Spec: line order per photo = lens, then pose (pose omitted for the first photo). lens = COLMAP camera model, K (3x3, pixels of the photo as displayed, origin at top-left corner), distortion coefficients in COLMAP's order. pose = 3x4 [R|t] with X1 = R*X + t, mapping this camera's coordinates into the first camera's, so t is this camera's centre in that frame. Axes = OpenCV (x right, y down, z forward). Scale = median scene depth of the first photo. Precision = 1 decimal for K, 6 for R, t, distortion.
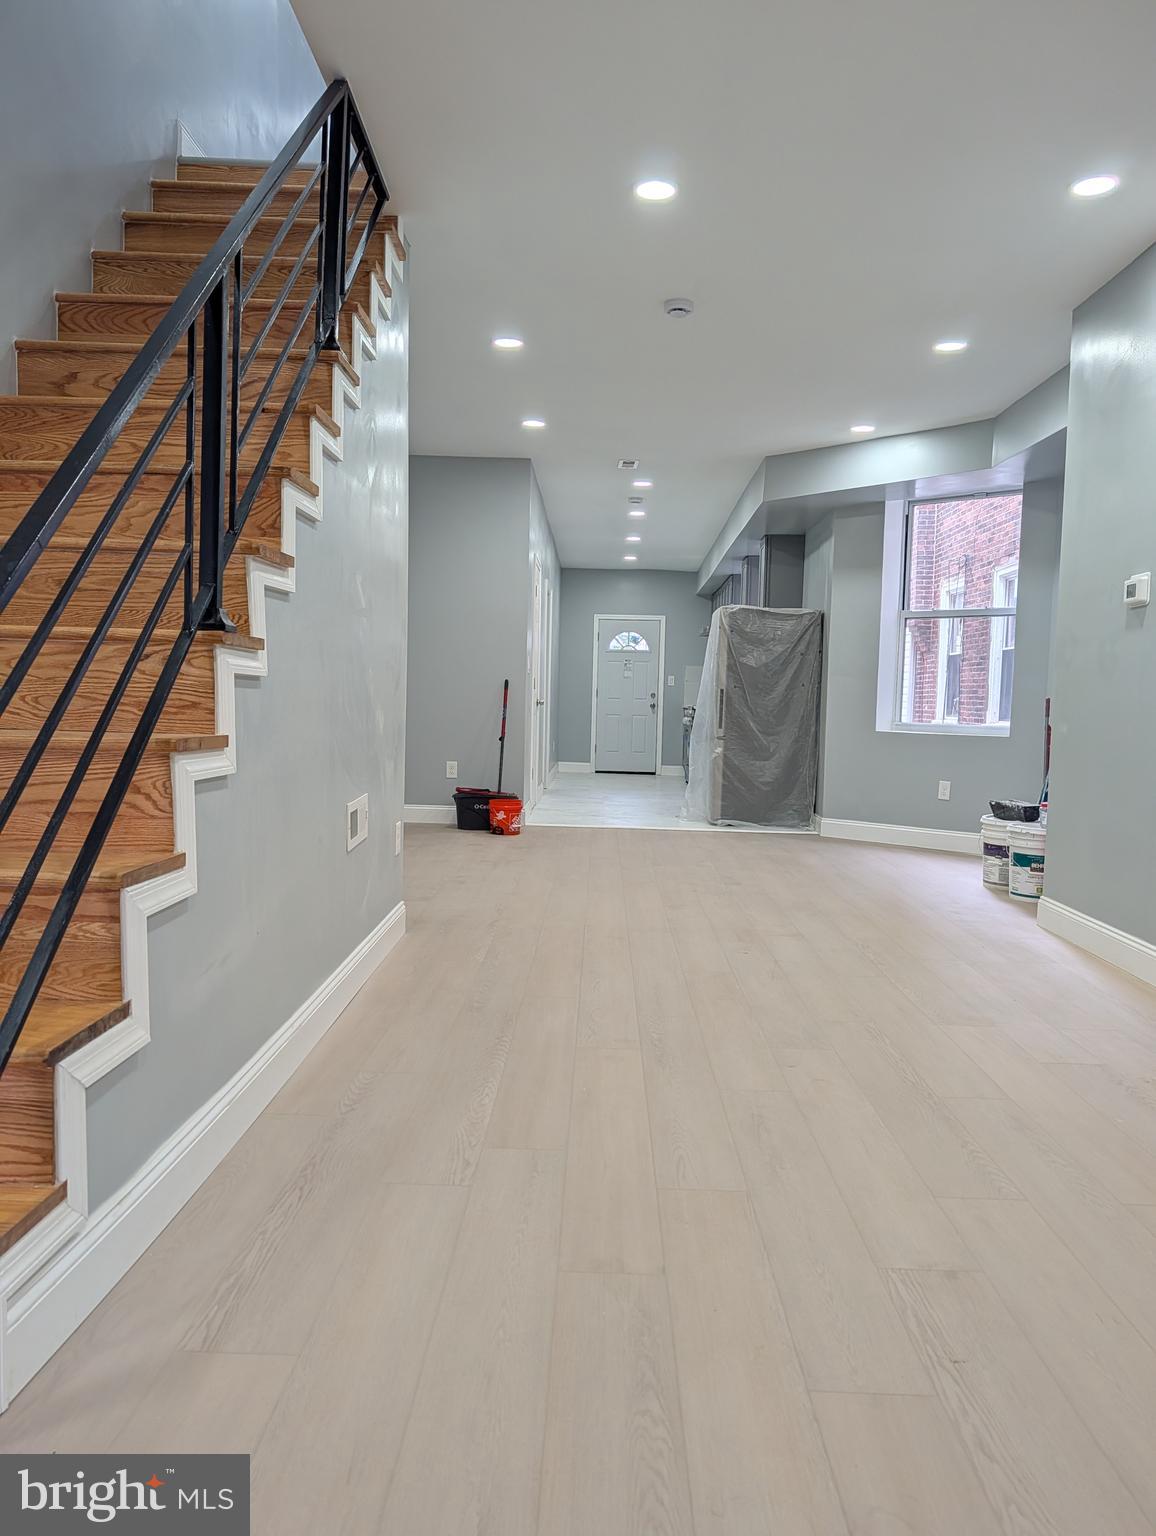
lens RADIAL K [[1101.0, 0, 581.9], [0, 1101.0, 767.2], [0, 0, 1]] dist [0.001402, -0.013722]
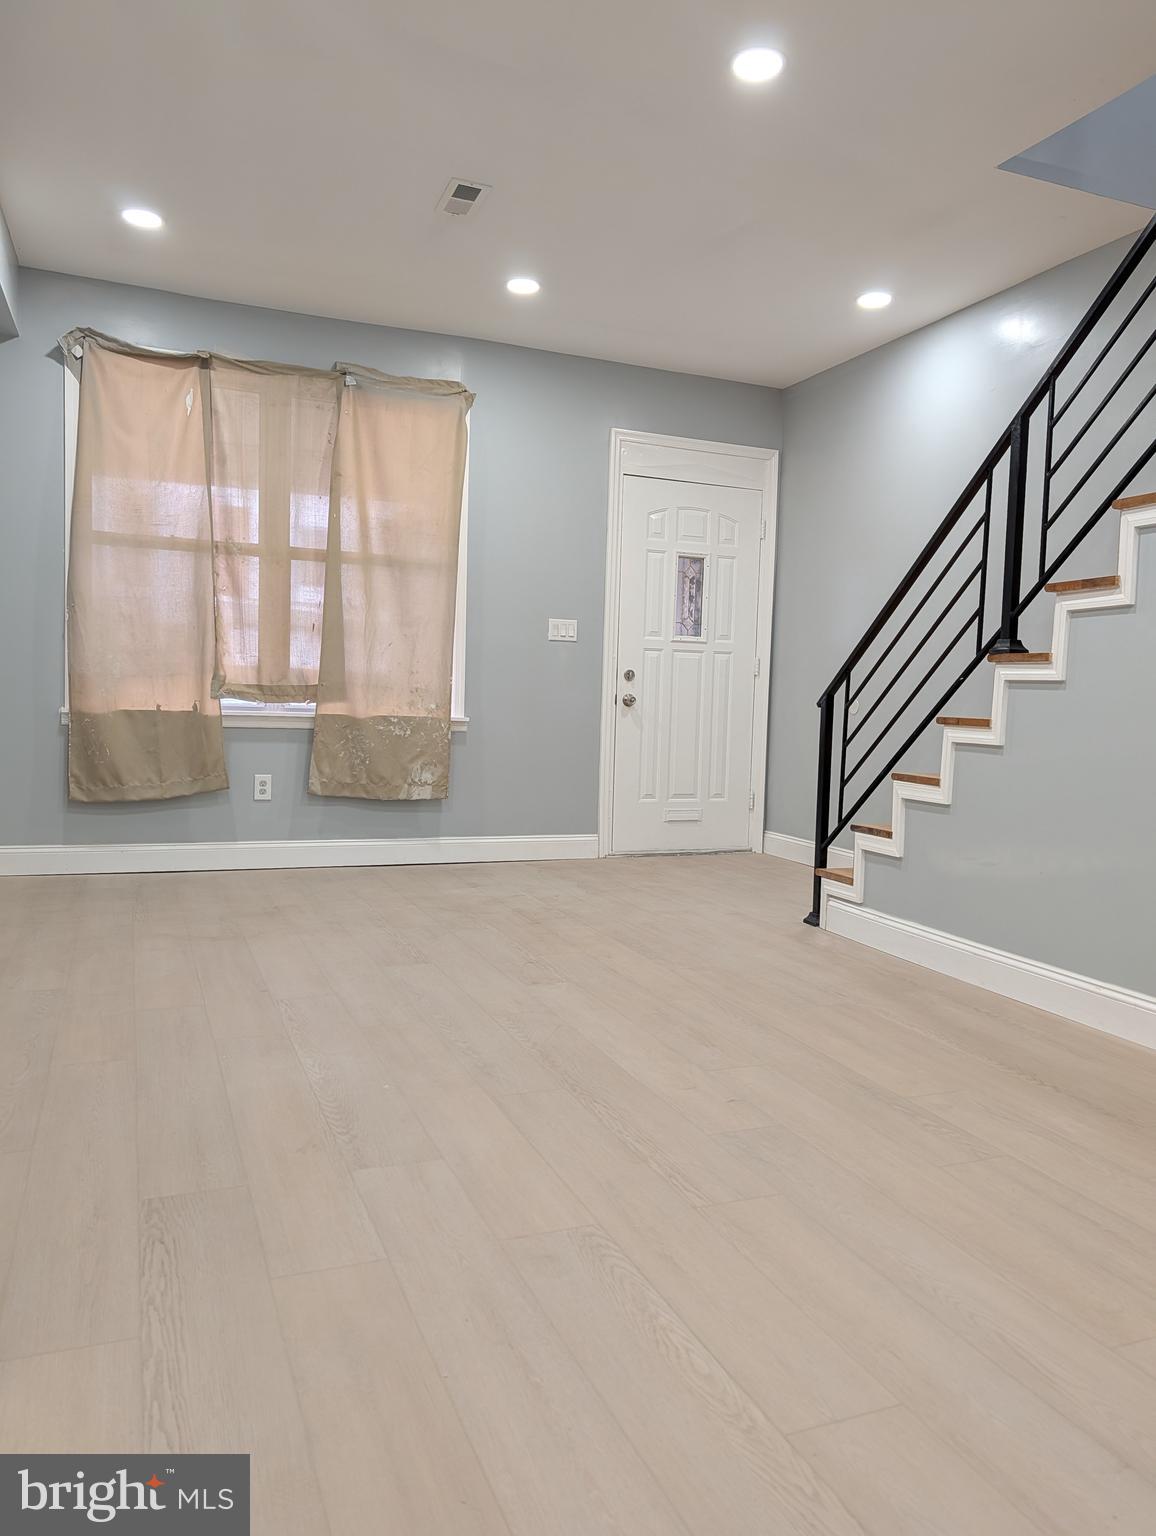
lens RADIAL K [[1101.0, 0, 587.8], [0, 1101.0, 765.1], [0, 0, 1]] dist [0.001402, -0.013722]
pose [[-0.914793, -0.033250, -0.402552, 0.333530], [-0.083647, 0.990596, 0.108268, -0.034461], [0.395166, 0.132715, -0.908972, 0.879566]]
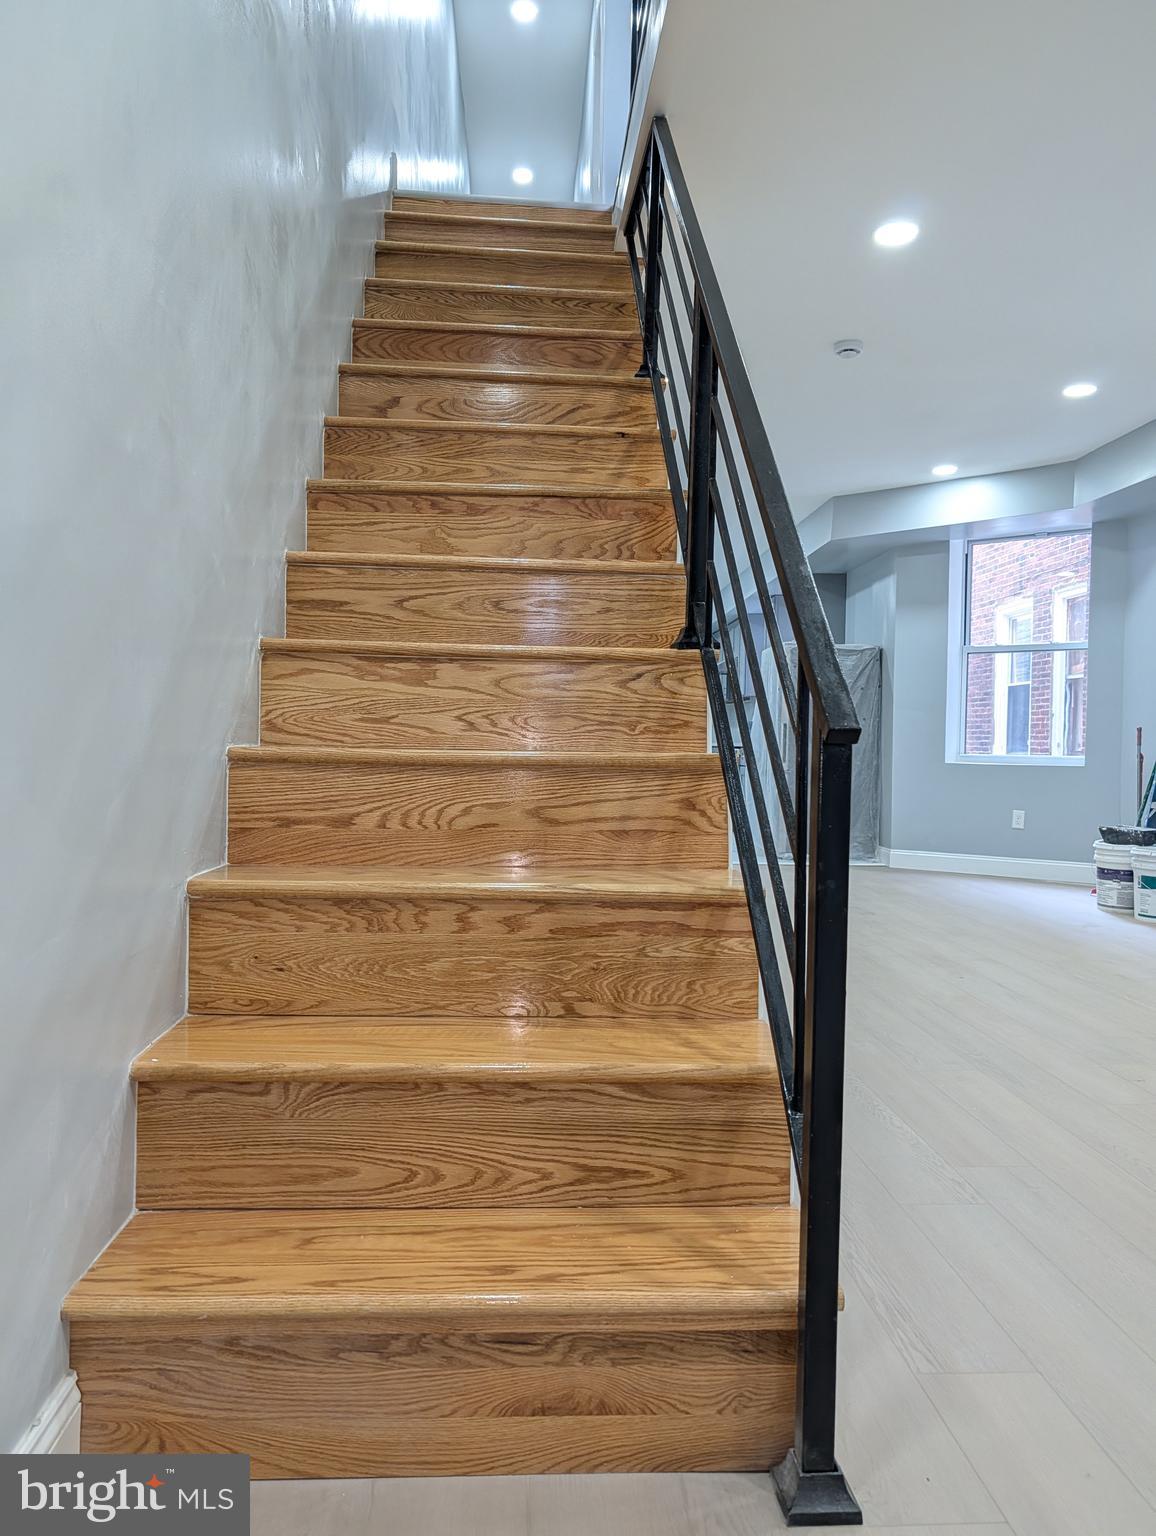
lens RADIAL K [[1101.0, 0, 580.3], [0, 1101.0, 763.8], [0, 0, 1]] dist [0.001402, -0.013722]
pose [[0.997117, -0.010267, 0.075188, -0.195943], [0.013356, 0.999083, -0.040688, 0.007095], [-0.074701, 0.041575, 0.996339, 0.006974]]
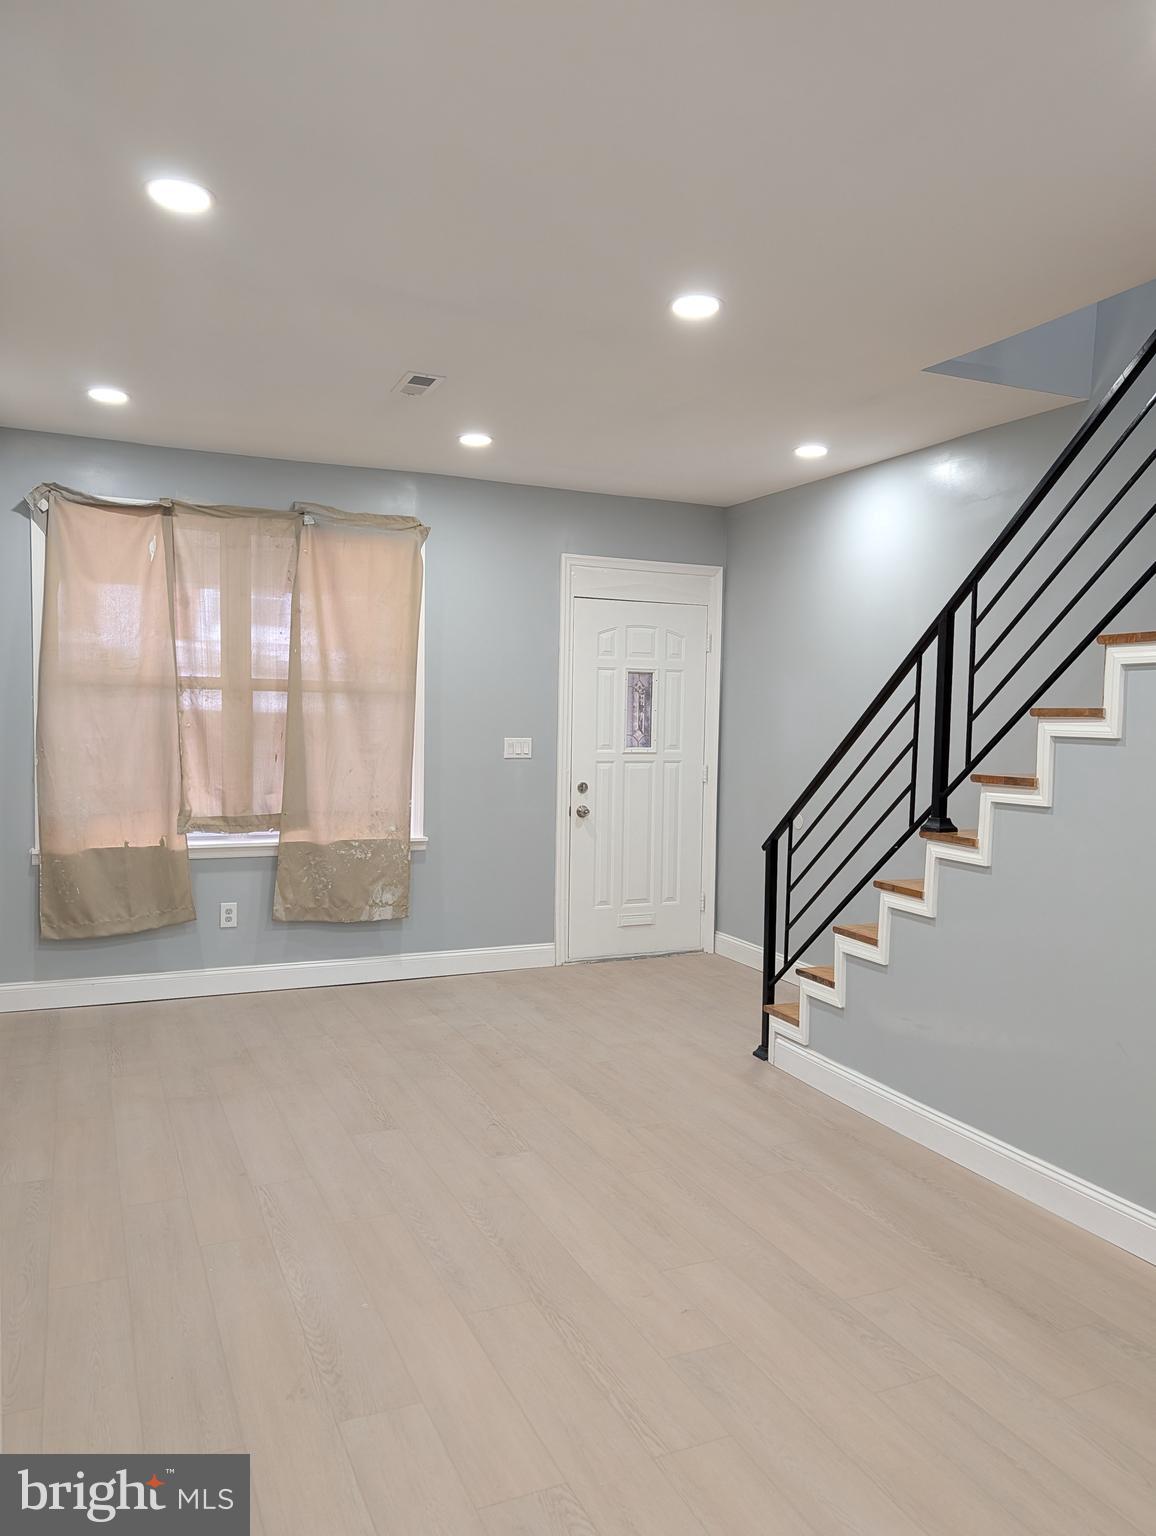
lens RADIAL K [[1101.0, 0, 566.4], [0, 1101.0, 775.0], [0, 0, 1]] dist [0.001402, -0.013722]
pose [[-0.905408, -0.021826, -0.423982, 0.353049], [-0.071277, 0.992317, 0.101128, -0.134014], [0.418517, 0.121783, -0.900007, 0.898846]]
